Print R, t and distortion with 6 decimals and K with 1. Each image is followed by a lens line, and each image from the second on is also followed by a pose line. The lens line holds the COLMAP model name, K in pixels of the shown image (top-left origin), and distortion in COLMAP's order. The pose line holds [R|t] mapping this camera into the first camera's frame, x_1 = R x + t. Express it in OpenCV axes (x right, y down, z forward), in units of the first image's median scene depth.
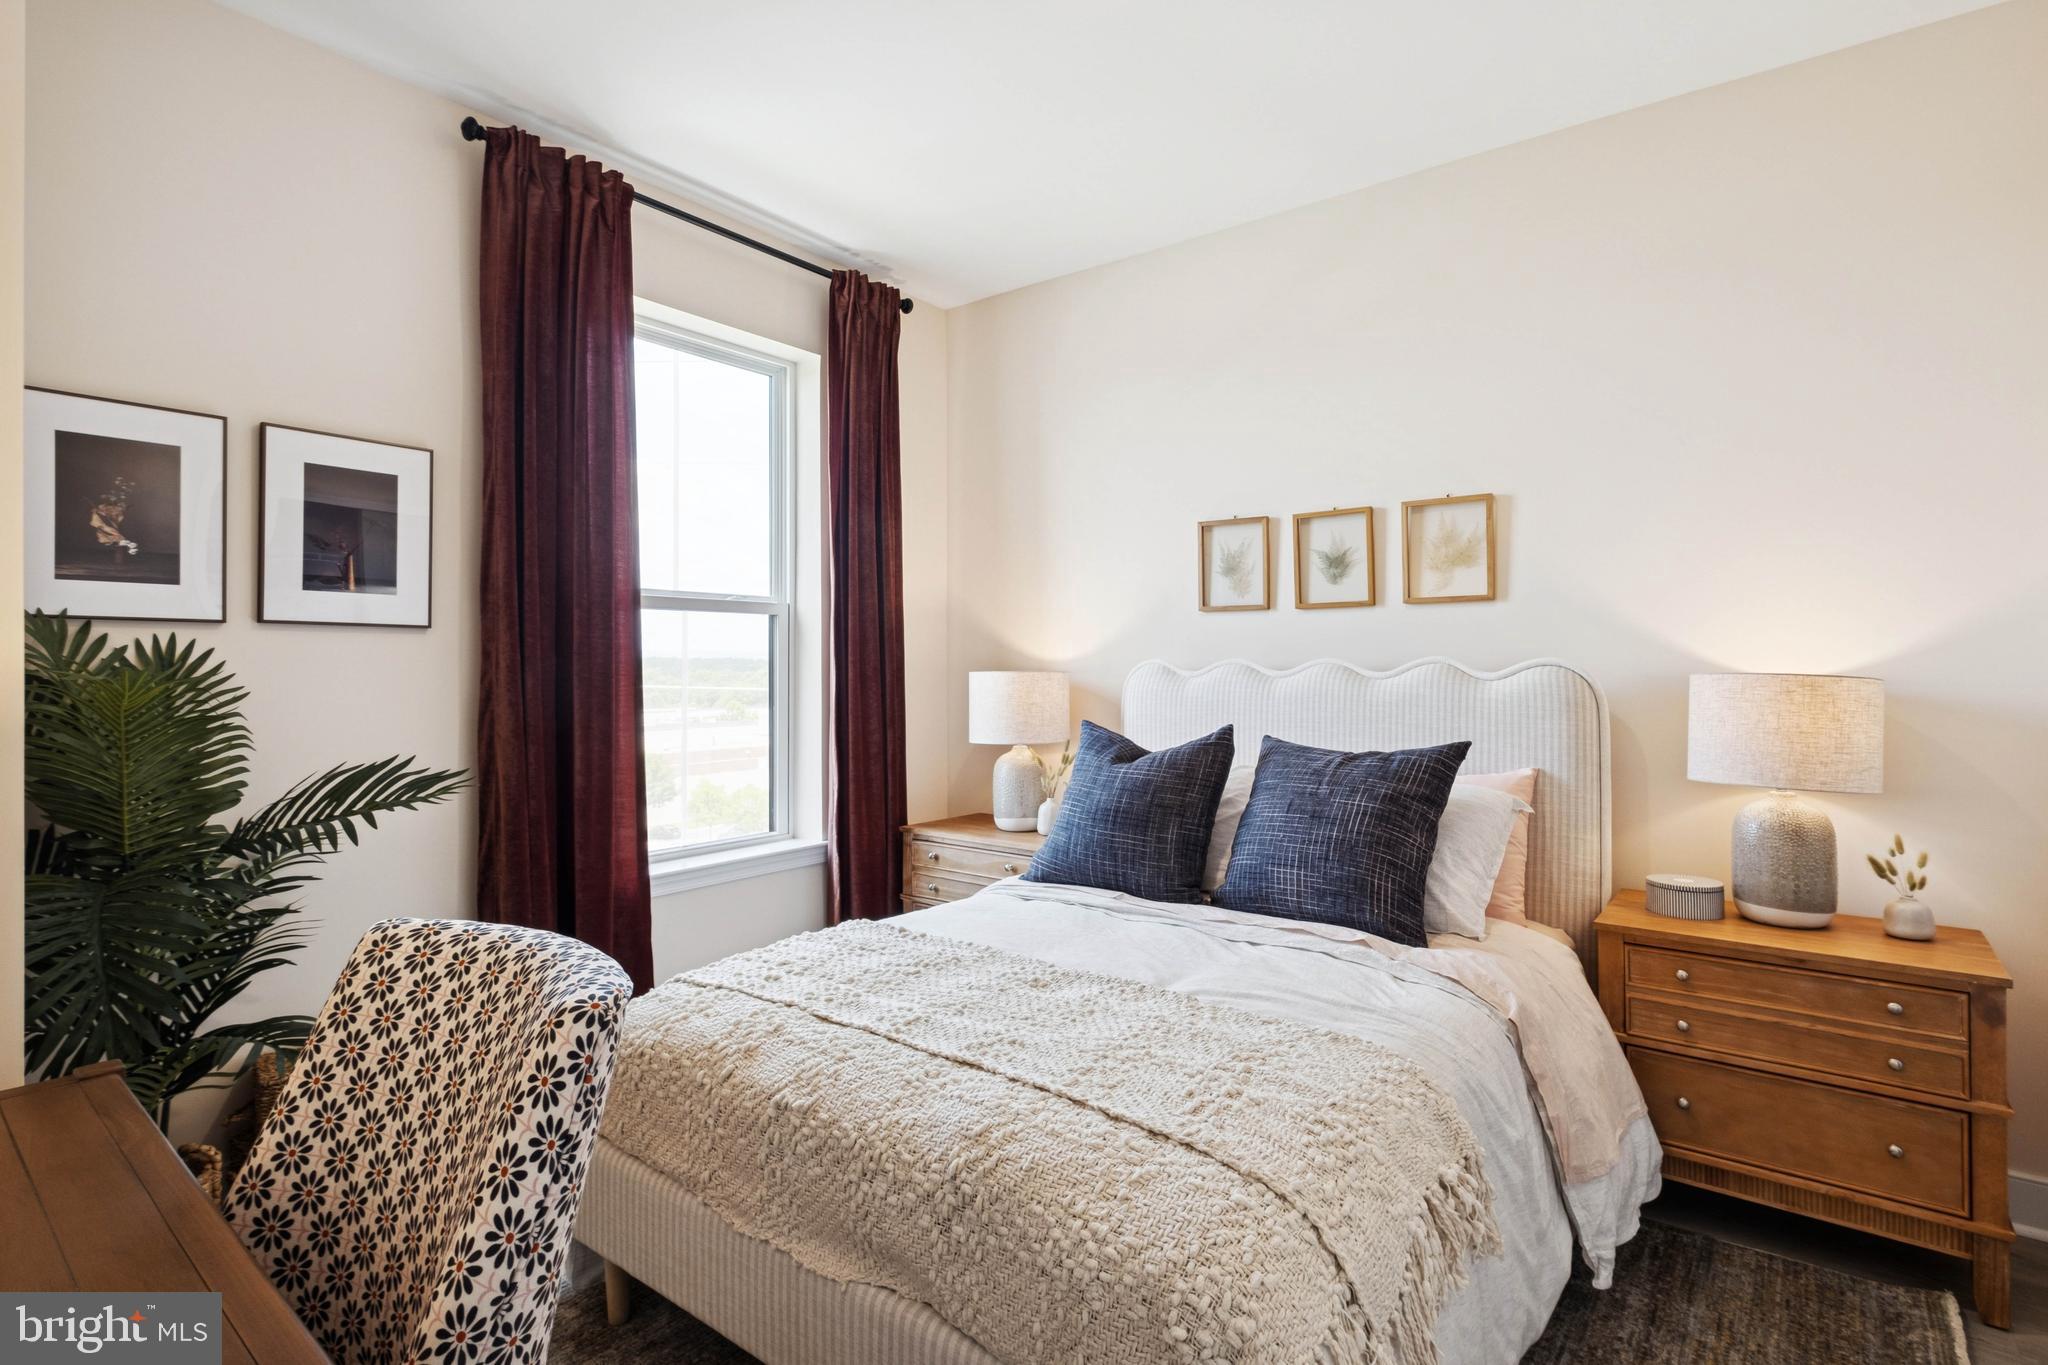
lens RADIAL K [[993.2, 0, 1017.0], [0, 993.2, 673.6], [0, 0, 1]] dist [-0.002806, -0.000338]
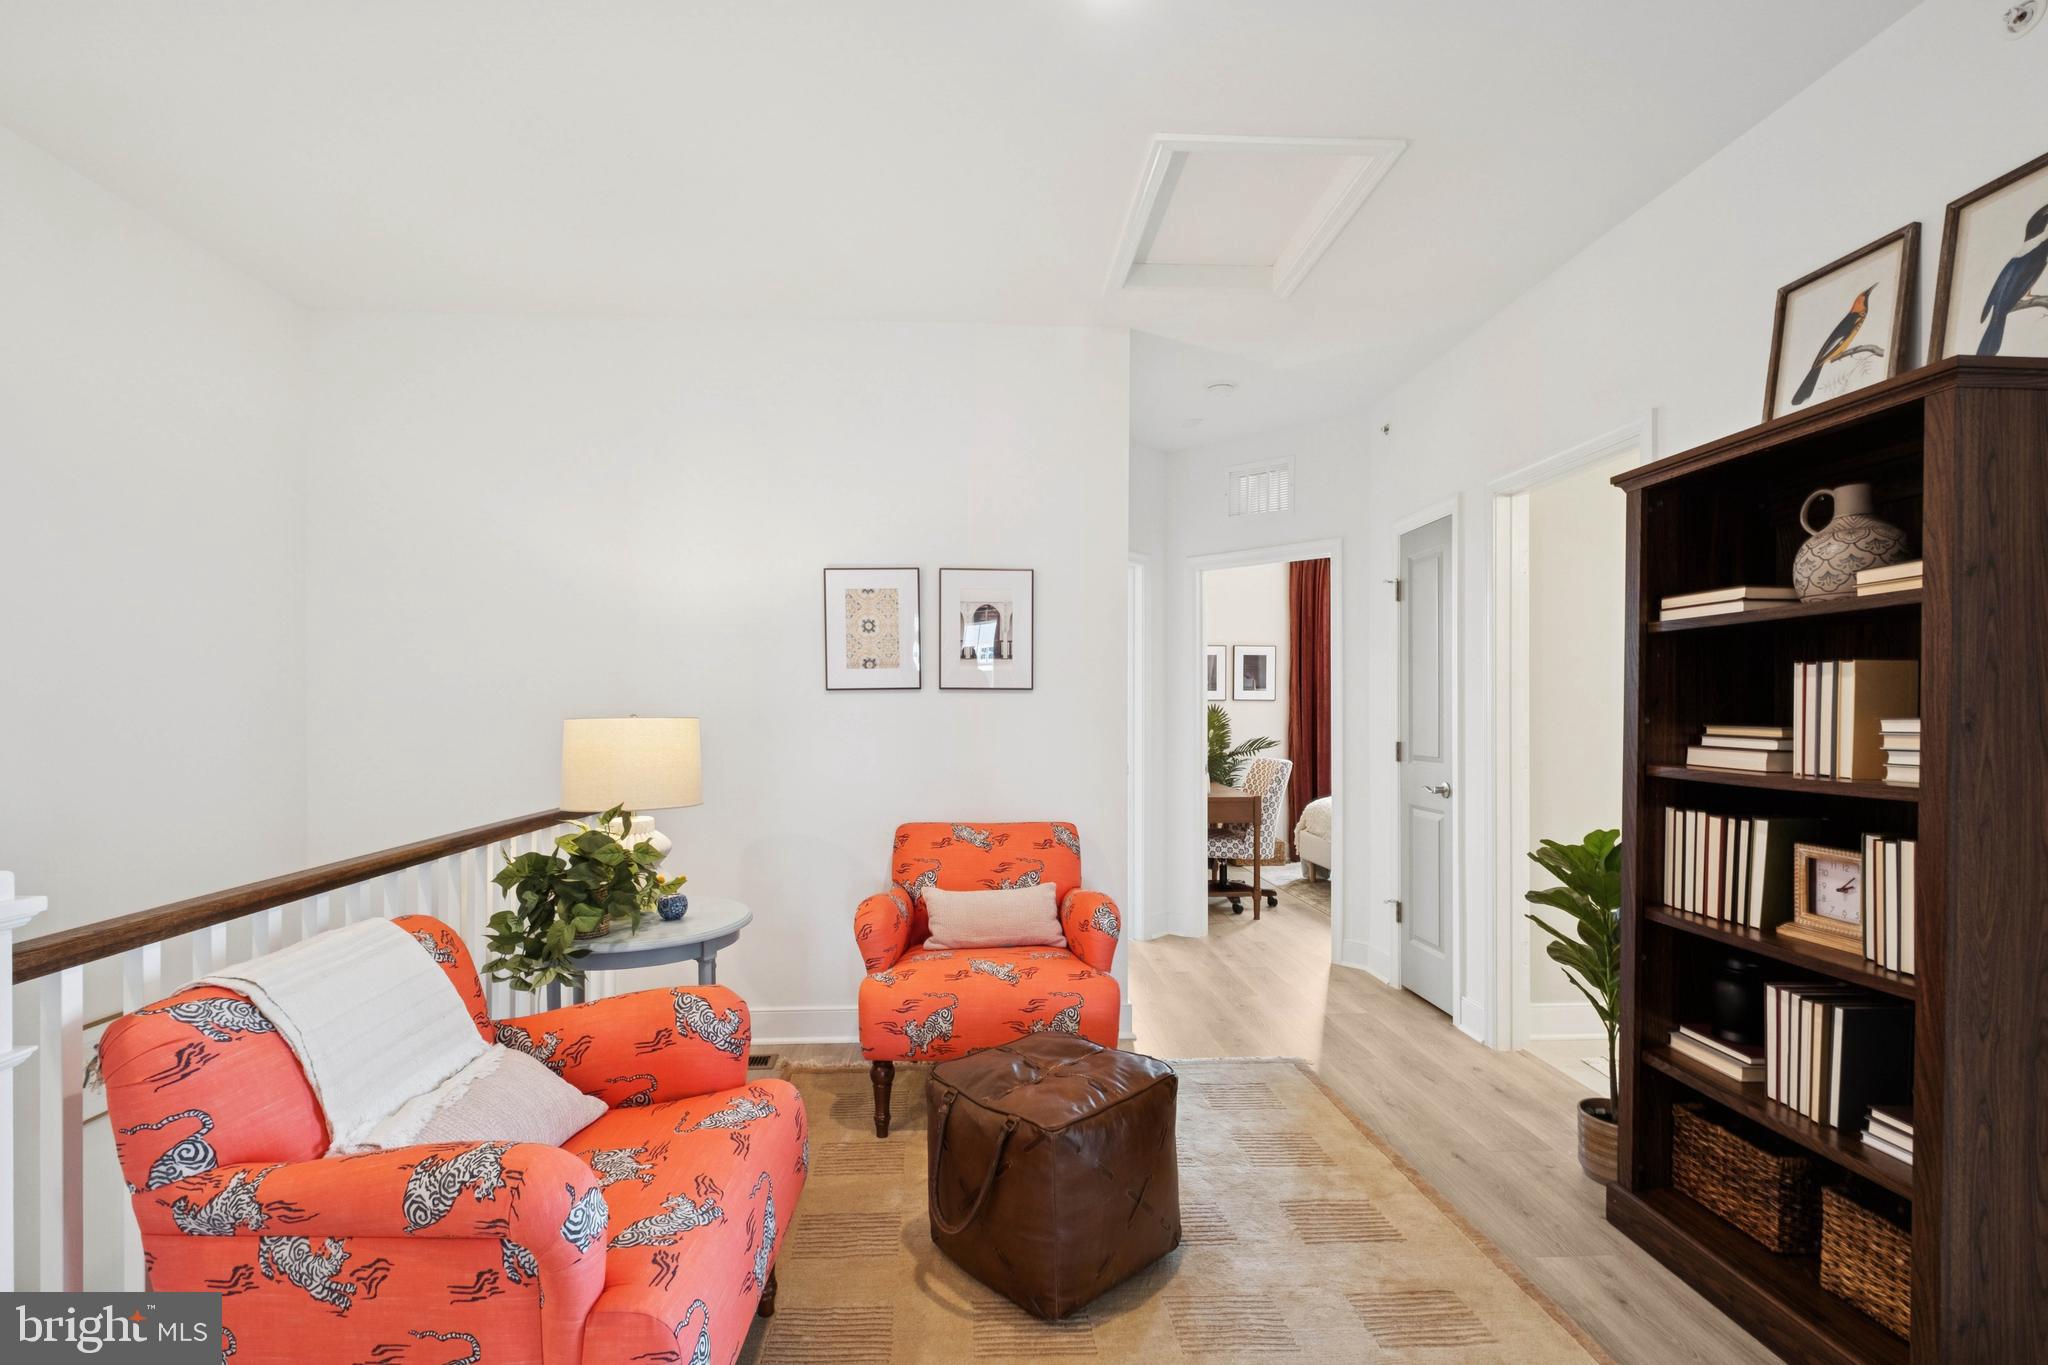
lens RADIAL K [[936.8, 0, 1021.2], [0, 936.8, 700.5], [0, 0, 1]] dist [0.002599, -0.002064]
pose [[0.667788, -0.004847, -0.744336, 1.263612], [-0.004893, 0.999929, -0.010901, -0.007621], [0.744336, 0.010922, 0.667716, -1.856863]]
